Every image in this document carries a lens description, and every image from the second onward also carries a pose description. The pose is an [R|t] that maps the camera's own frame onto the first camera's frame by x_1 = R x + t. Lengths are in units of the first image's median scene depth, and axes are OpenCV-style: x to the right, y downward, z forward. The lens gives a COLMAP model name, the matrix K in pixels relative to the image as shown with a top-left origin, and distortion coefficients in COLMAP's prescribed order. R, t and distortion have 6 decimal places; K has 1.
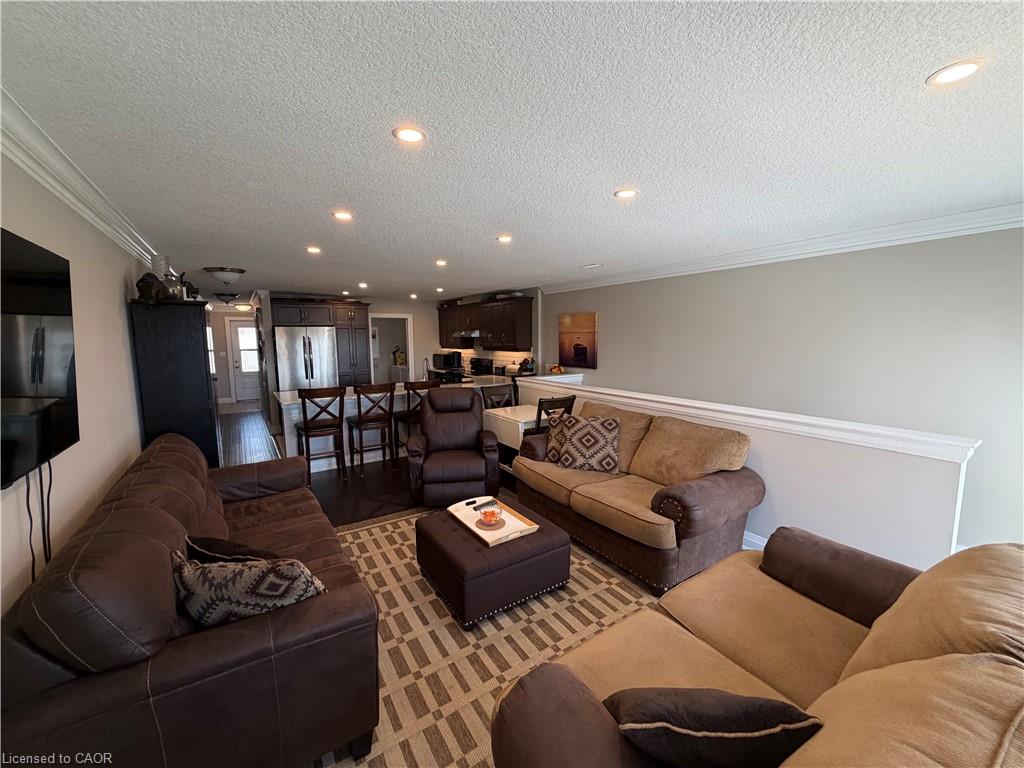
lens RADIAL K [[406.9, 0, 512.0], [0, 406.9, 384.0], [0, 0, 1]] dist [-0.001566, -0.000258]
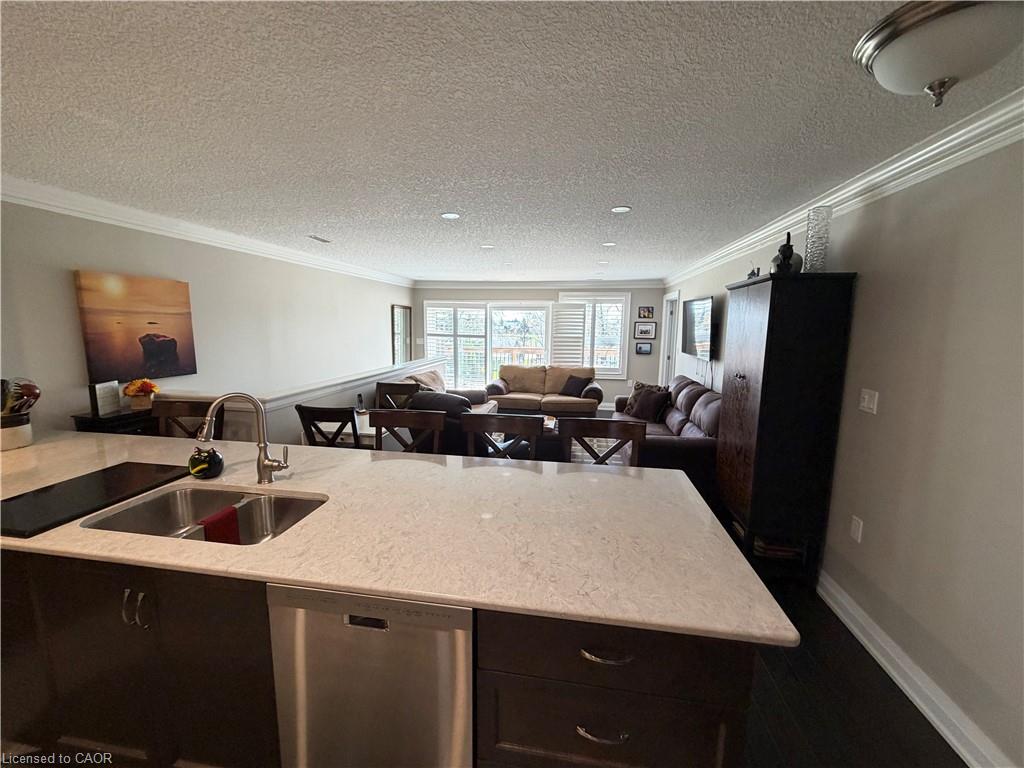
lens RADIAL K [[406.9, 0, 512.0], [0, 406.9, 384.0], [0, 0, 1]] dist [-0.001566, -0.000258]
pose [[-0.724764, -0.108518, 0.680398, -0.559005], [0.070357, 0.970700, 0.229763, -0.127396], [-0.685396, 0.214395, -0.695893, 1.088400]]
